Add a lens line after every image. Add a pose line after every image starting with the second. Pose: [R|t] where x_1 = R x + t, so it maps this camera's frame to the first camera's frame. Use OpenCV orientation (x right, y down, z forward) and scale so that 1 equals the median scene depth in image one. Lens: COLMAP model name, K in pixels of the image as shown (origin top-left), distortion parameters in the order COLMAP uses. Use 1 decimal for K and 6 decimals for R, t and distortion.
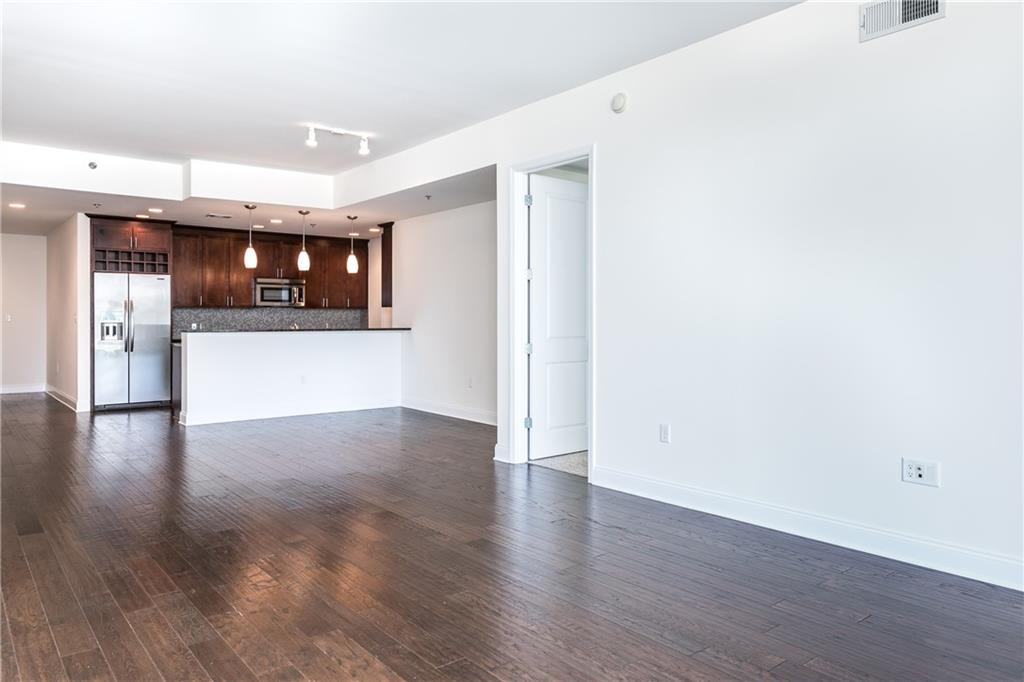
lens RADIAL K [[703.0, 0, 511.6], [0, 703.0, 324.1], [0, 0, 1]] dist [0.000422, 0.000066]
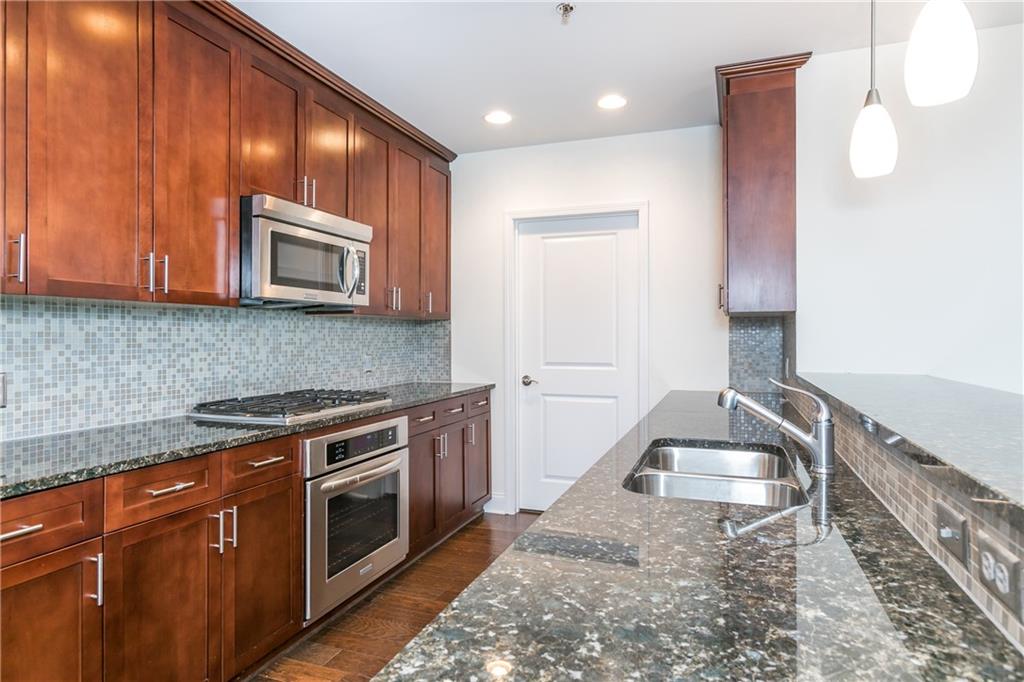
lens RADIAL K [[592.0, 0, 512.0], [0, 592.0, 341.0], [0, 0, 1]] dist [0.020520, 0.001448]
pose [[0.864988, -0.001595, 0.501790, -0.431498], [0.002067, 0.999998, -0.000385, -0.011374], [-0.501788, 0.001370, 0.864990, 0.835725]]
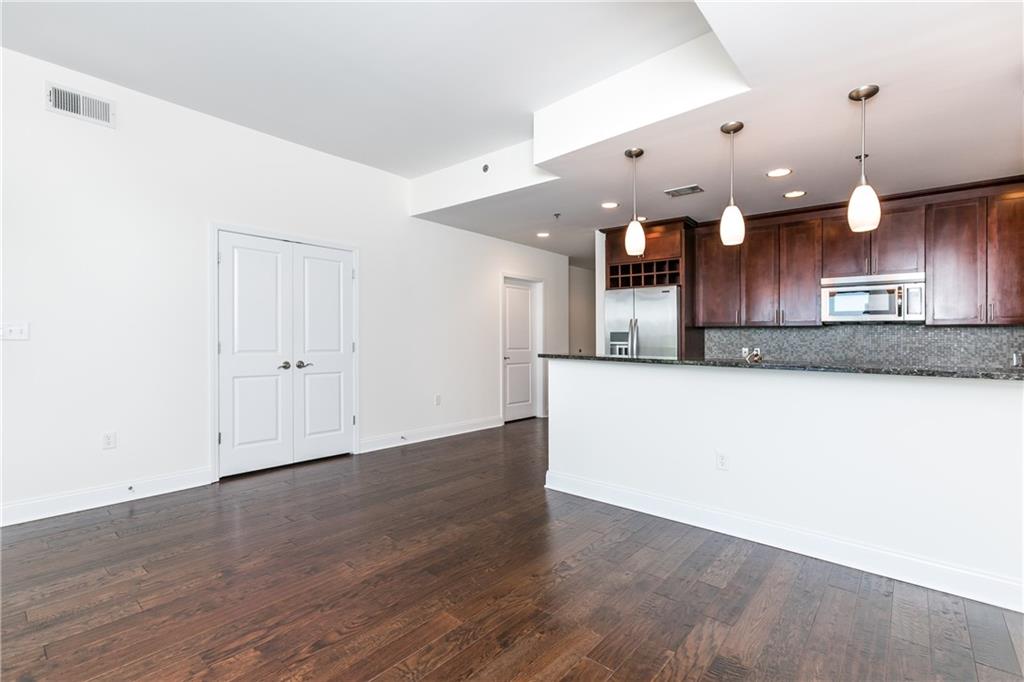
lens RADIAL K [[458.3, 0, 512.0], [0, 458.3, 341.0], [0, 0, 1]] dist [-0.003208, 0.005548]
pose [[0.188100, 0.010601, -0.982093, -0.007890], [-0.022523, 0.999725, 0.006478, -0.006007], [0.981892, 0.020901, 0.188287, 0.711631]]
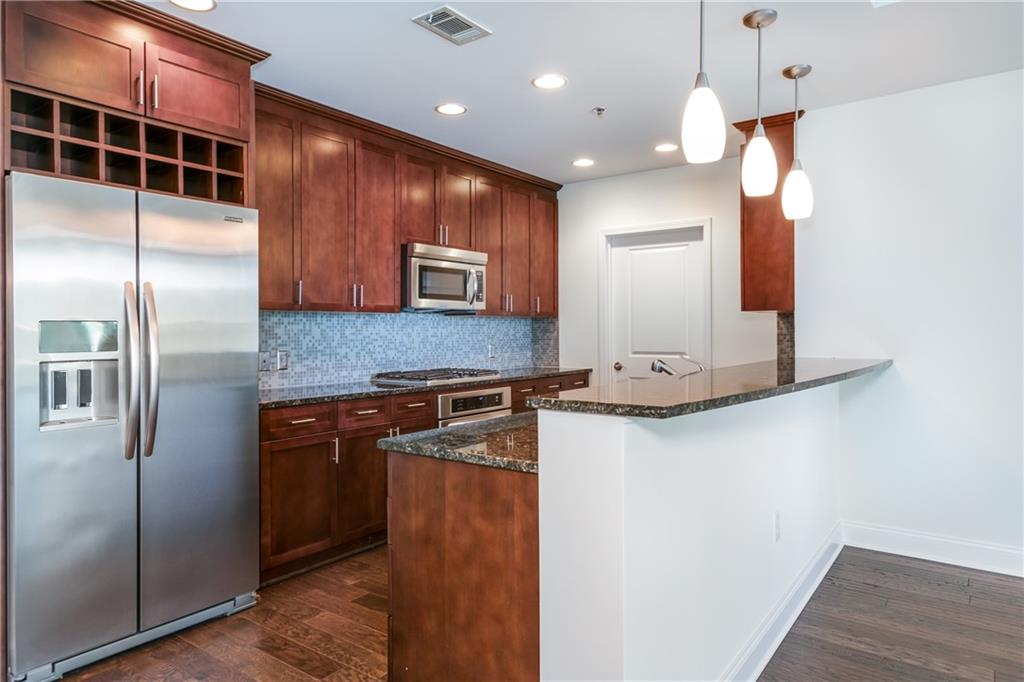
lens RADIAL K [[645.3, 0, 512.0], [0, 645.3, 341.0], [0, 0, 1]] dist [0.034042, 0.000095]
pose [[0.968097, -0.006456, 0.250494, -0.441959], [0.004914, 0.999965, 0.006779, -0.009657], [-0.250529, -0.005332, 0.968094, 0.666957]]
